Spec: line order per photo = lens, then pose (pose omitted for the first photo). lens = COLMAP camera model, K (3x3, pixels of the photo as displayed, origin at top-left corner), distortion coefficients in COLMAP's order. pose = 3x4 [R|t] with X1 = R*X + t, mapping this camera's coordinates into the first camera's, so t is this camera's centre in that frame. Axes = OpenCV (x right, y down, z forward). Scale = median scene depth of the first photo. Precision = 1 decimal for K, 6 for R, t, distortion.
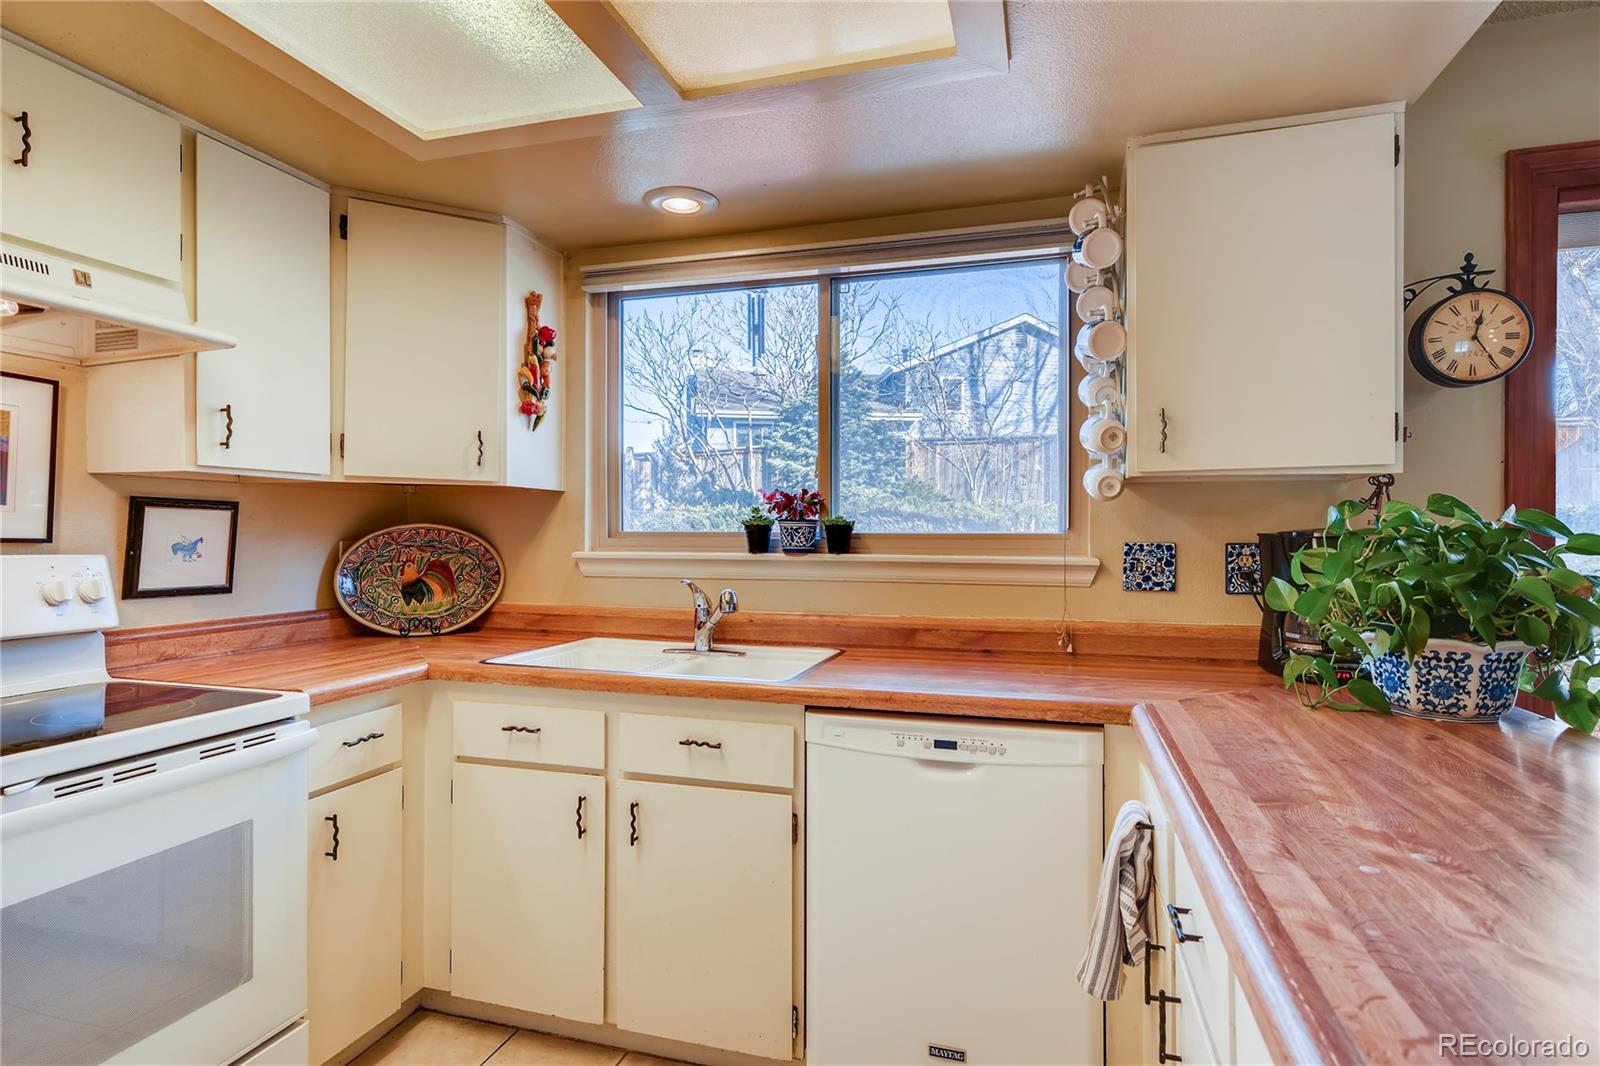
lens RADIAL K [[835.6, 0, 800.0], [0, 835.6, 533.0], [0, 0, 1]] dist [0.004762, 0.000901]
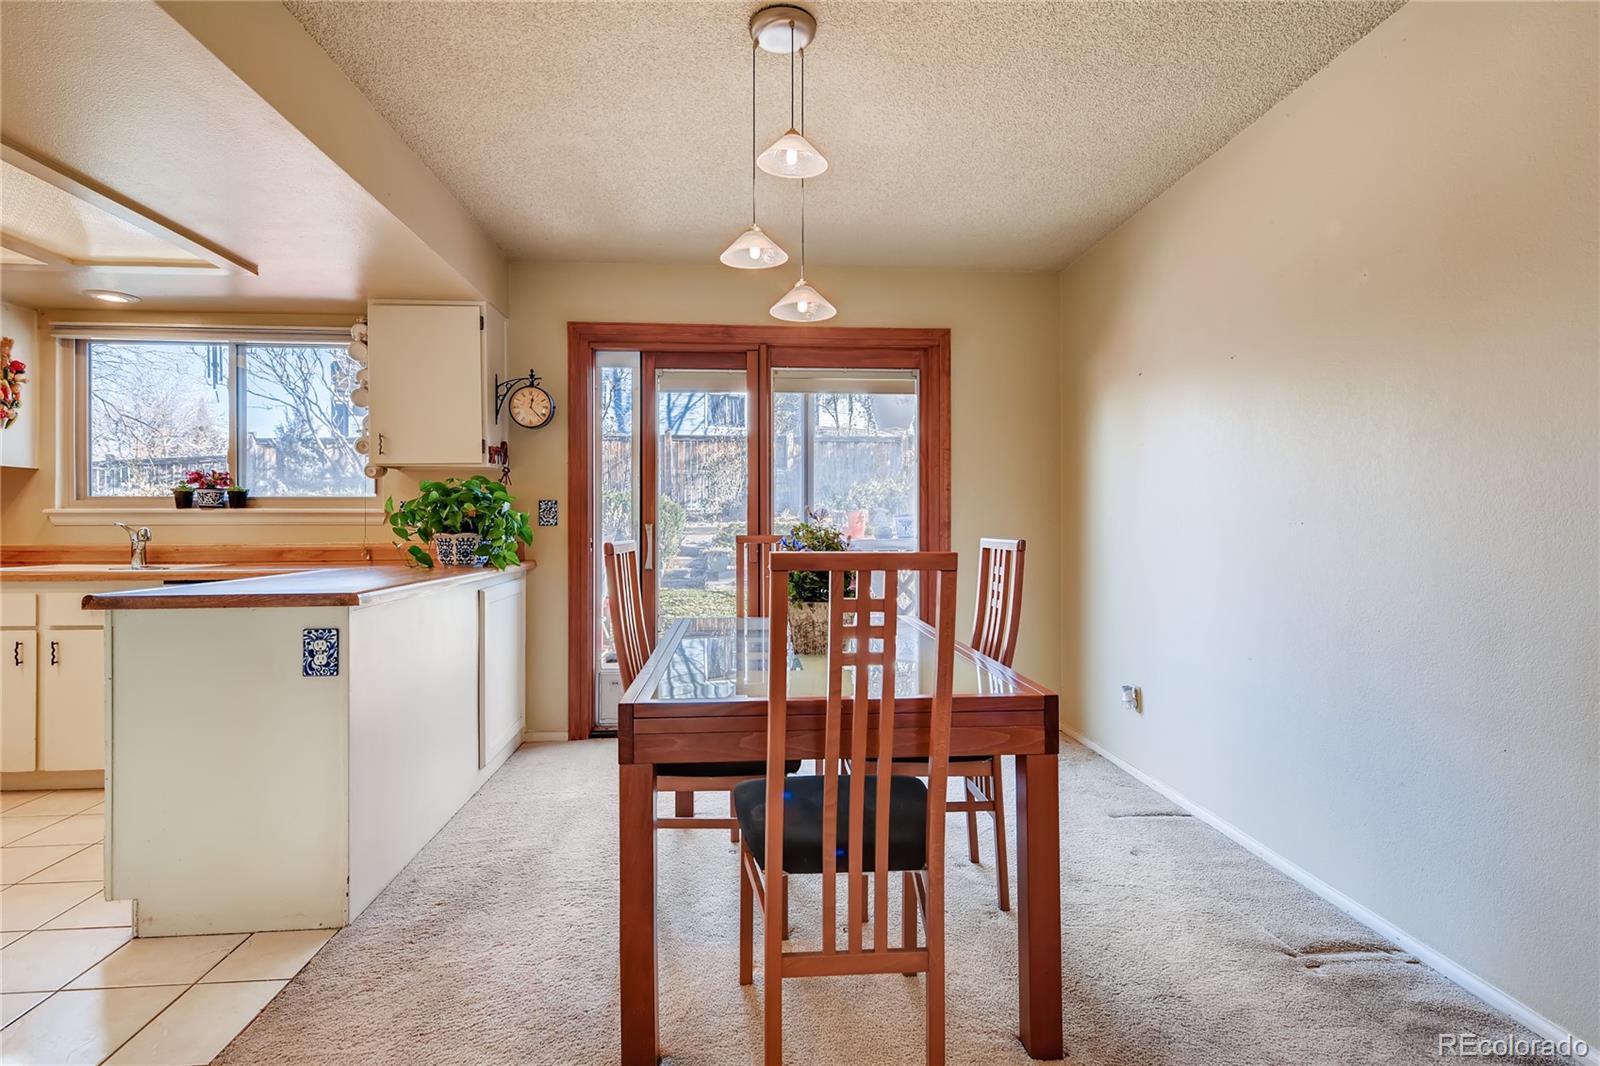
lens RADIAL K [[781.3, 0, 800.4], [0, 781.3, 519.0], [0, 0, 1]] dist [0.002312, -0.000038]
pose [[0.929991, -0.002868, 0.367570, 0.525456], [0.004398, 0.999985, -0.003324, 0.056290], [-0.367555, 0.004708, 0.929990, -0.898464]]
